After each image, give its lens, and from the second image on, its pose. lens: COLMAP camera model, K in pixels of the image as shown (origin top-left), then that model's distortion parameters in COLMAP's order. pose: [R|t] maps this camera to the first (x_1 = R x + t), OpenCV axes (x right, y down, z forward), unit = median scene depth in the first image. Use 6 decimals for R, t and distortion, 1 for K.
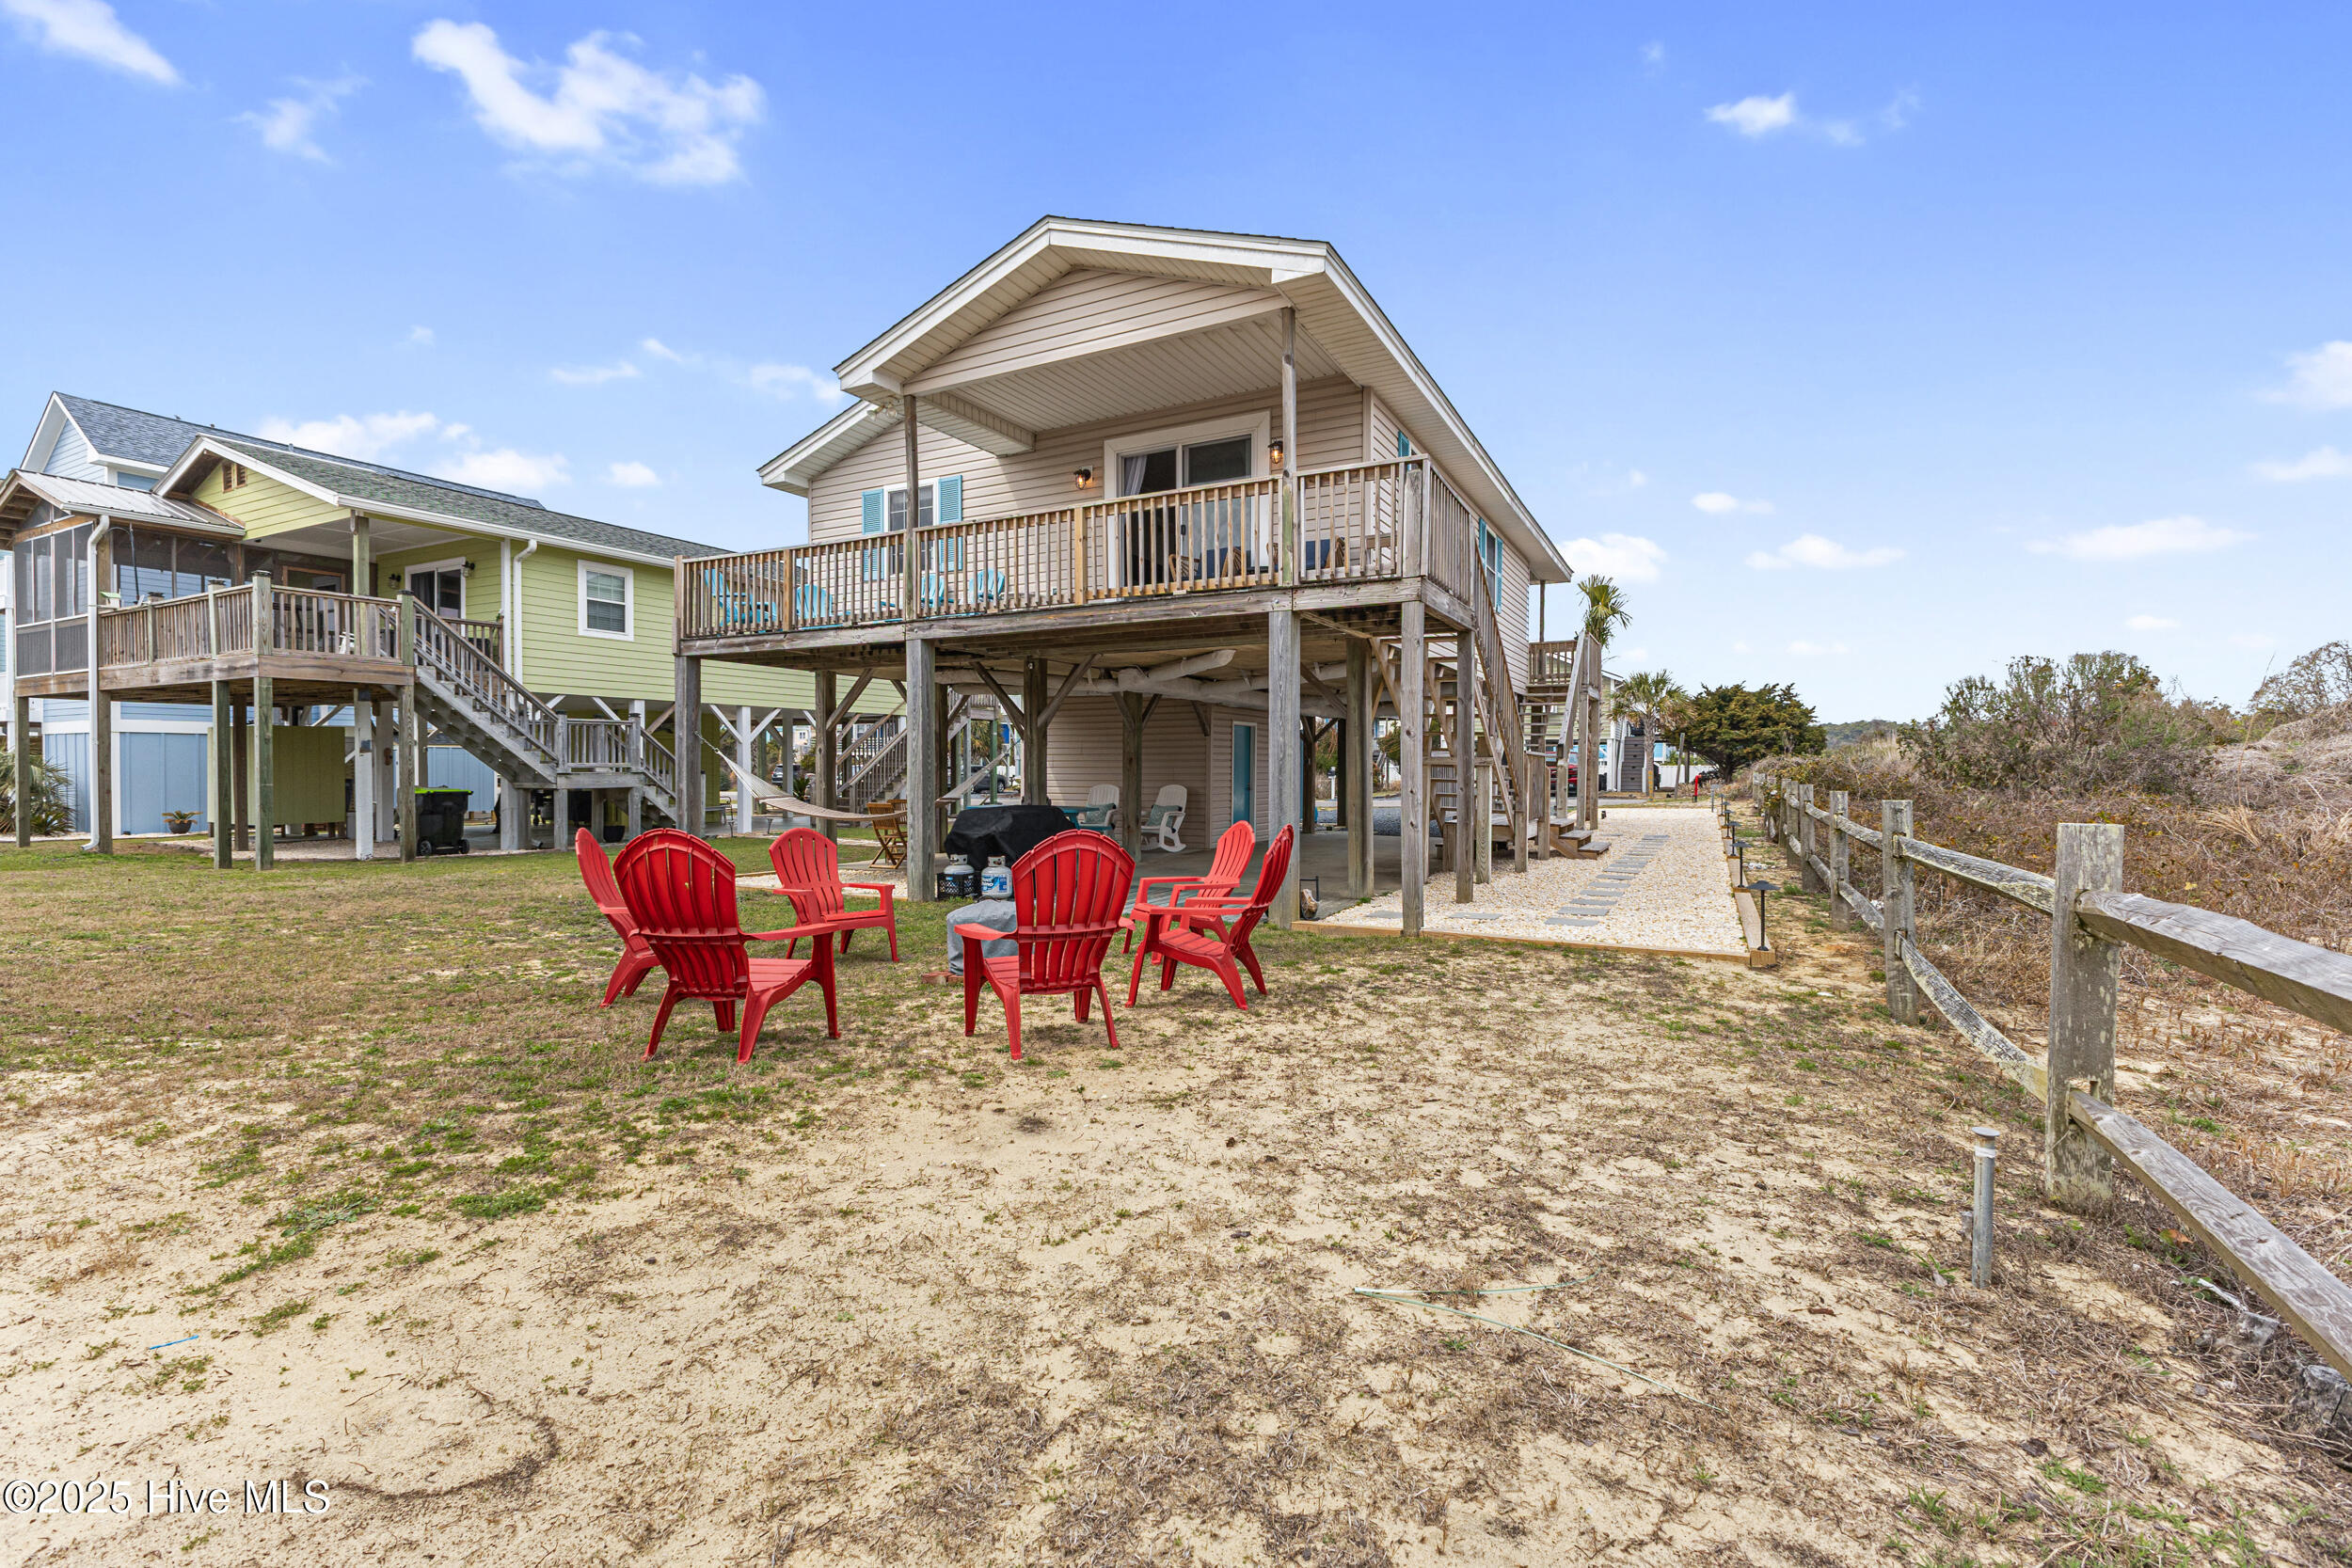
lens RADIAL K [[1013.9, 0, 1171.7], [0, 1013.9, 783.7], [0, 0, 1]] dist [0.013104, -0.003784]
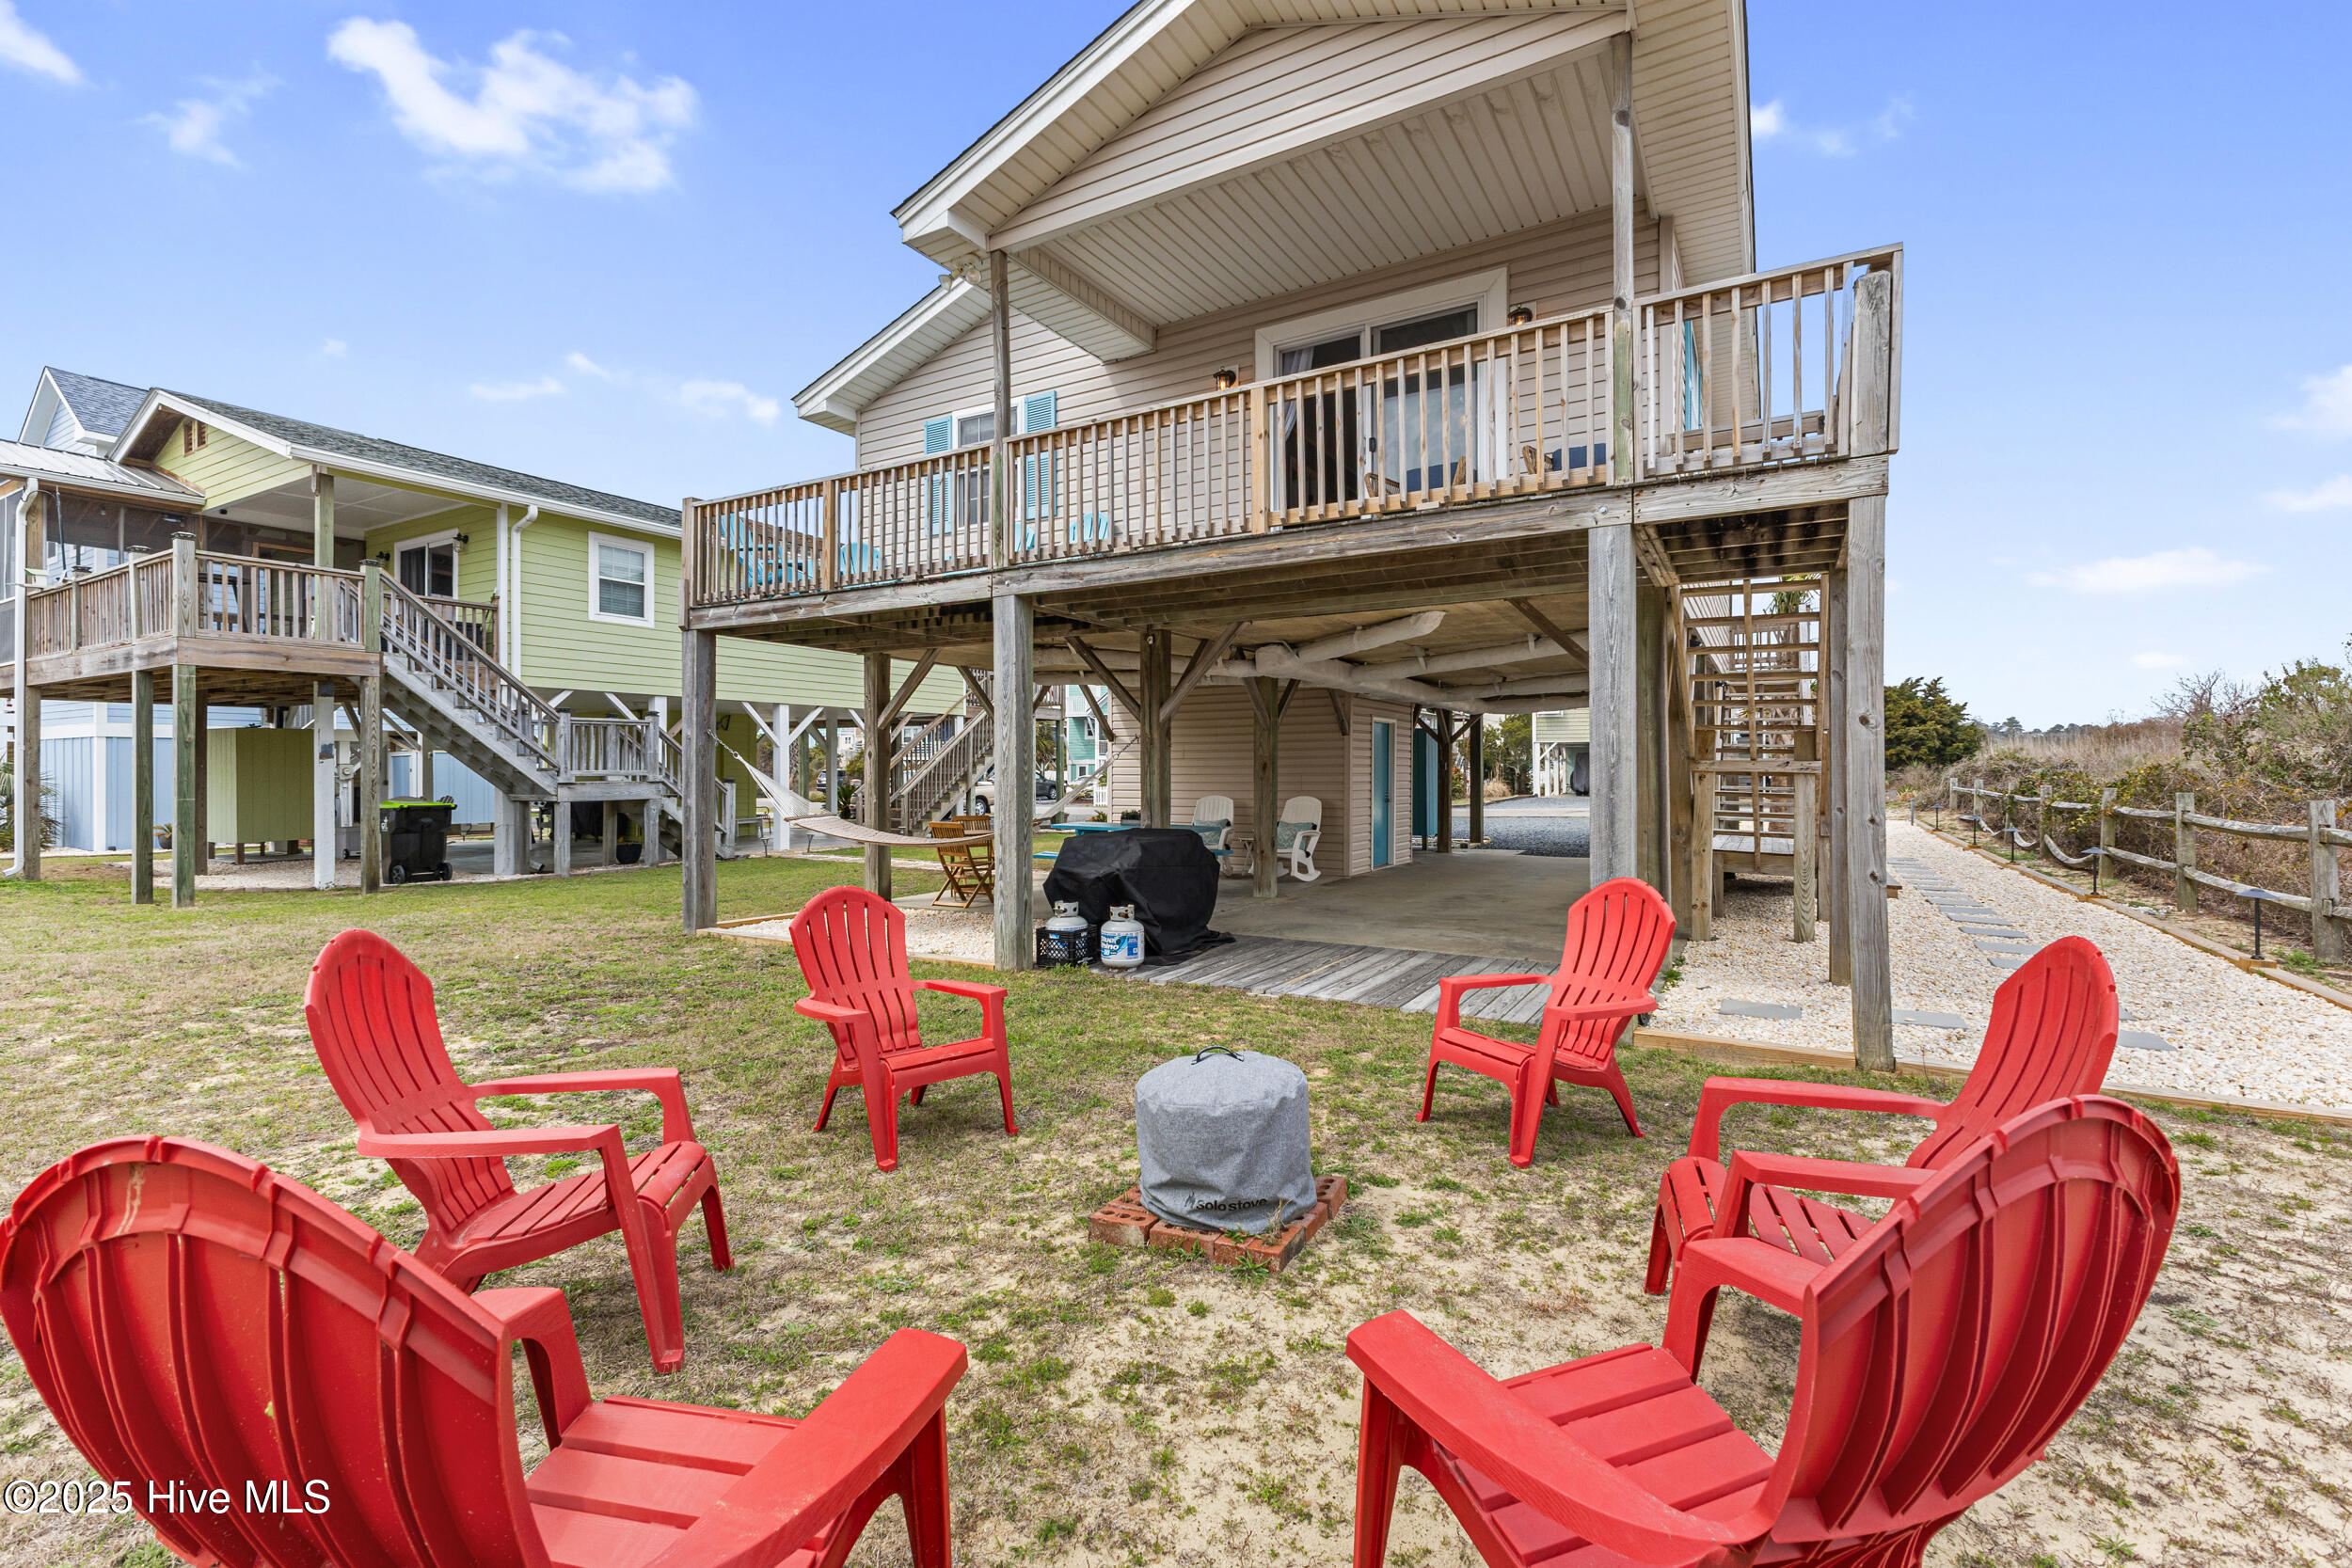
lens RADIAL K [[1013.9, 0, 1169.1], [0, 1013.9, 773.2], [0, 0, 1]] dist [0.013104, -0.003784]
pose [[0.999101, -0.001977, -0.042348, -0.066900], [0.001375, 0.999898, -0.014248, -0.005481], [0.042372, 0.014177, 0.999001, 0.184736]]
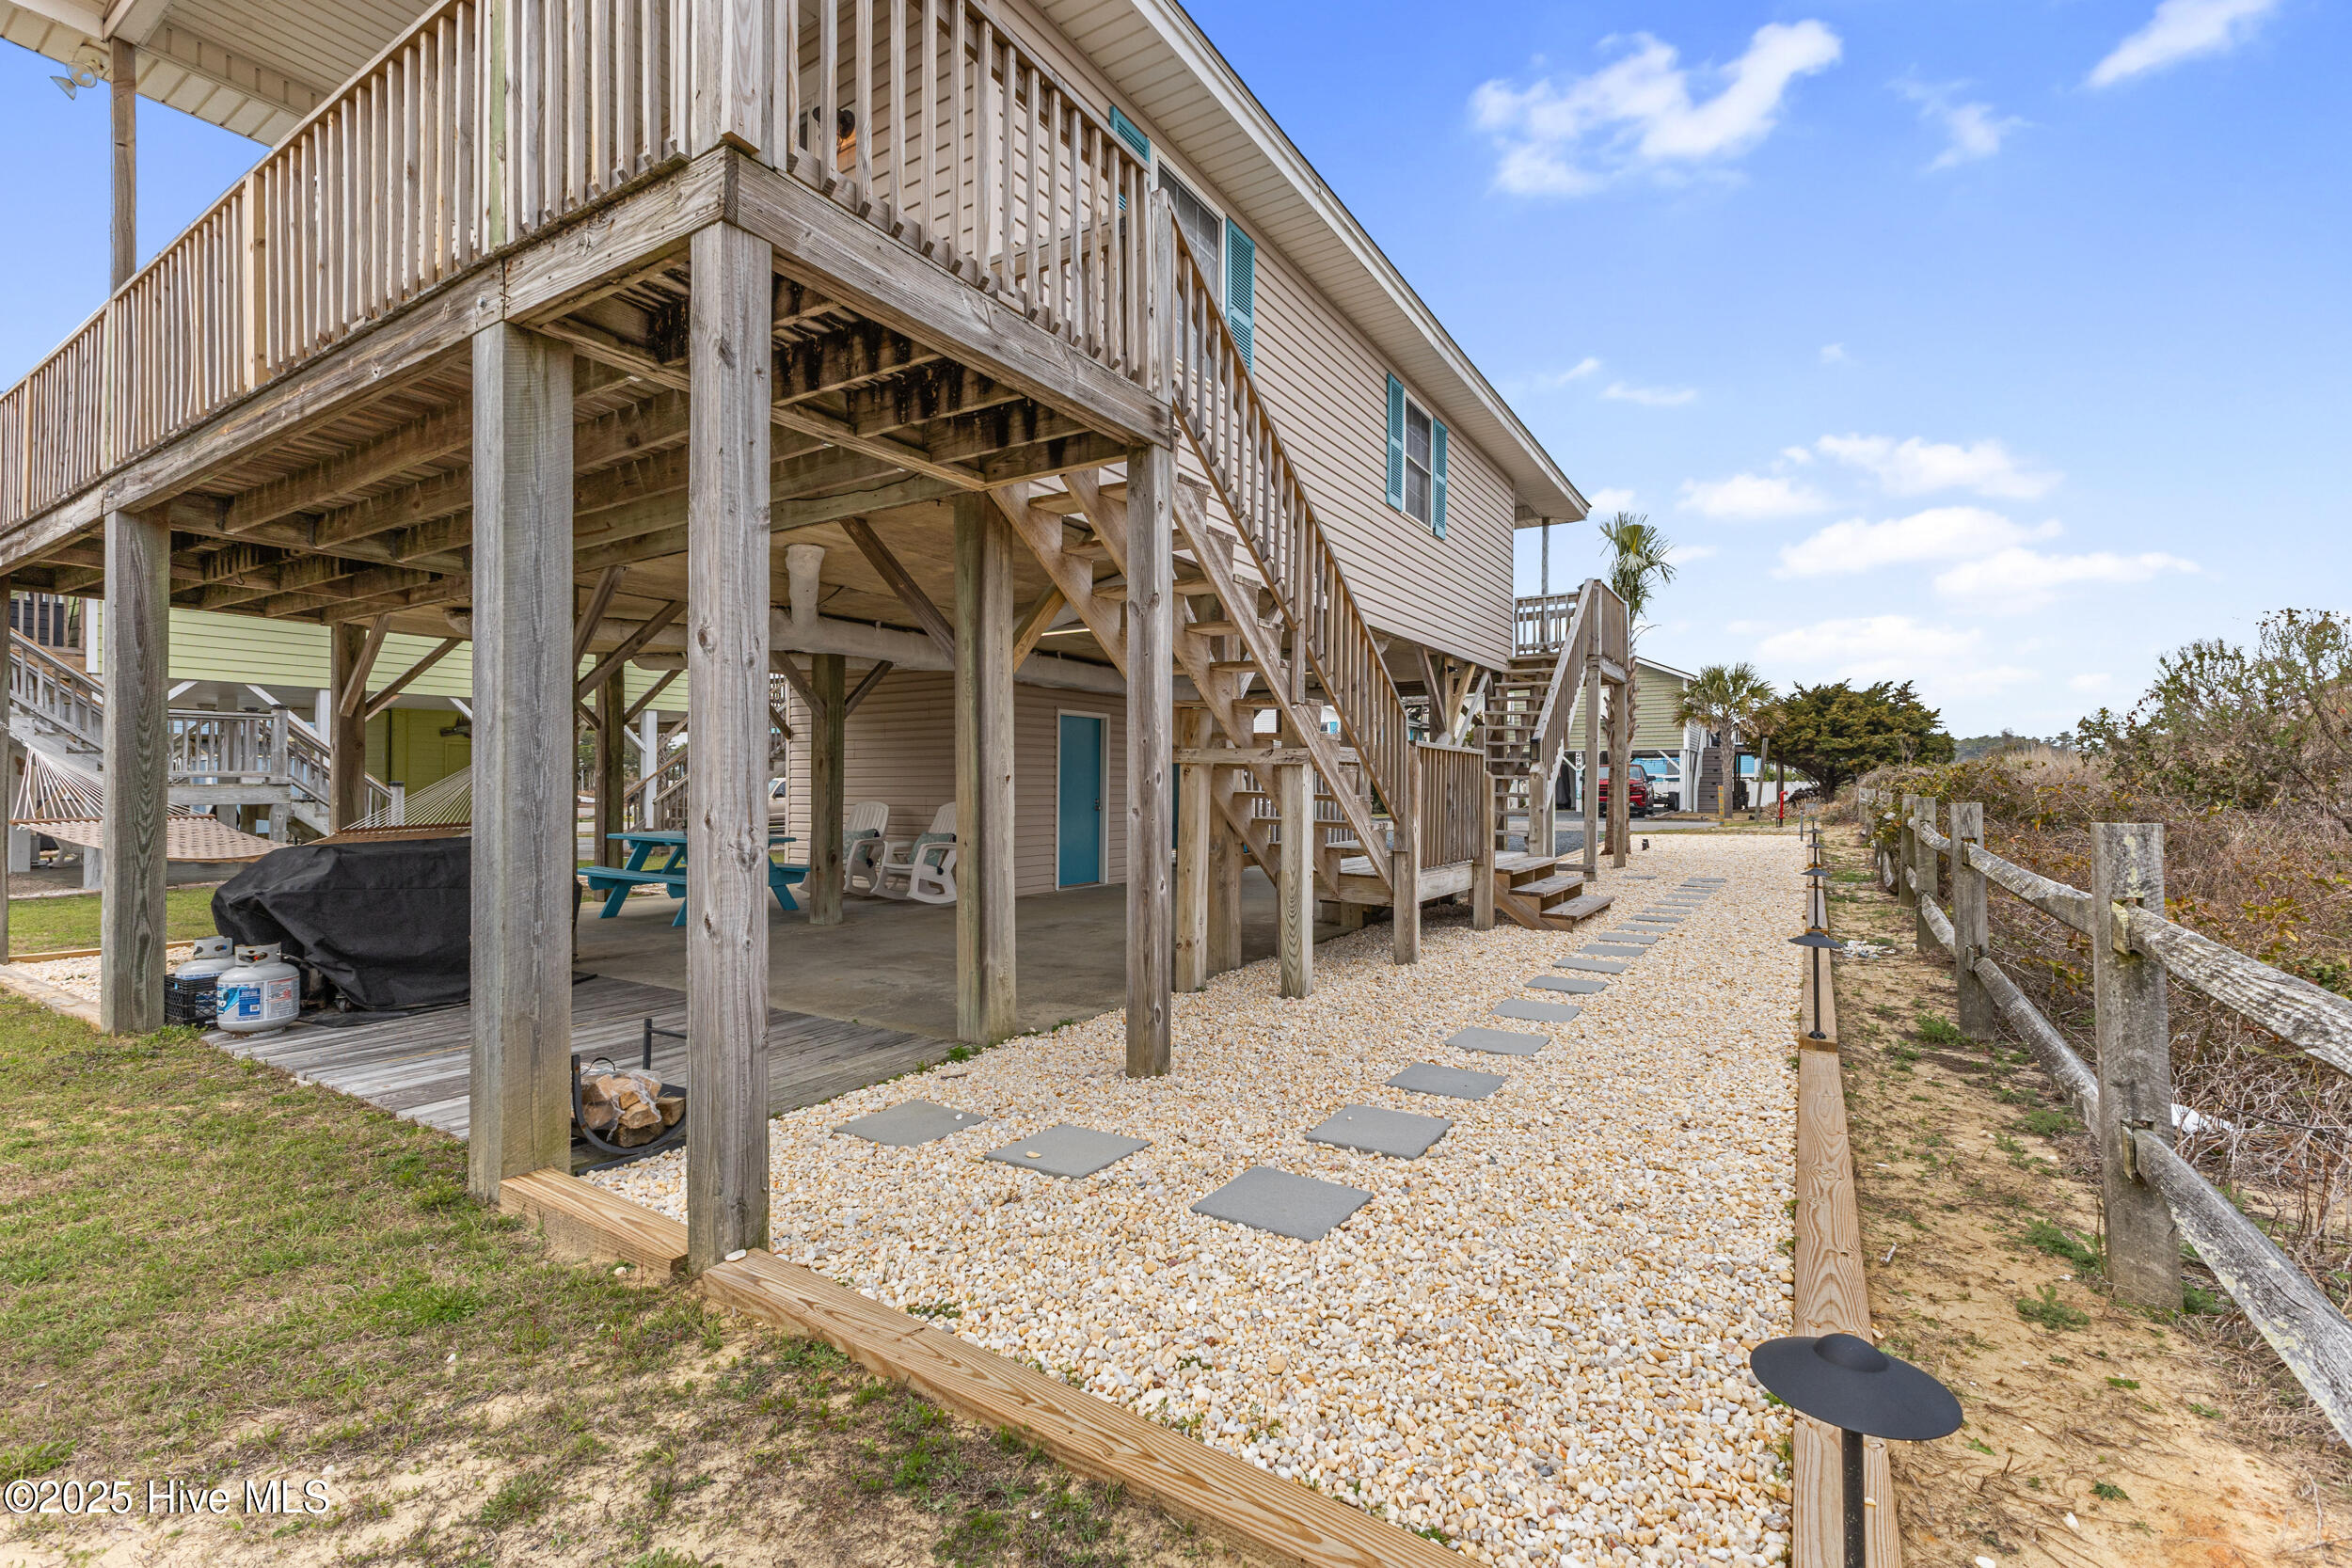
lens RADIAL K [[1013.9, 0, 1174.3], [0, 1013.9, 778.8], [0, 0, 1]] dist [0.013104, -0.003784]
pose [[0.997103, 0.000326, -0.076057, 0.190666], [-0.002076, 0.999735, -0.022930, 0.001027], [0.076030, 0.023021, 0.996840, 0.324051]]
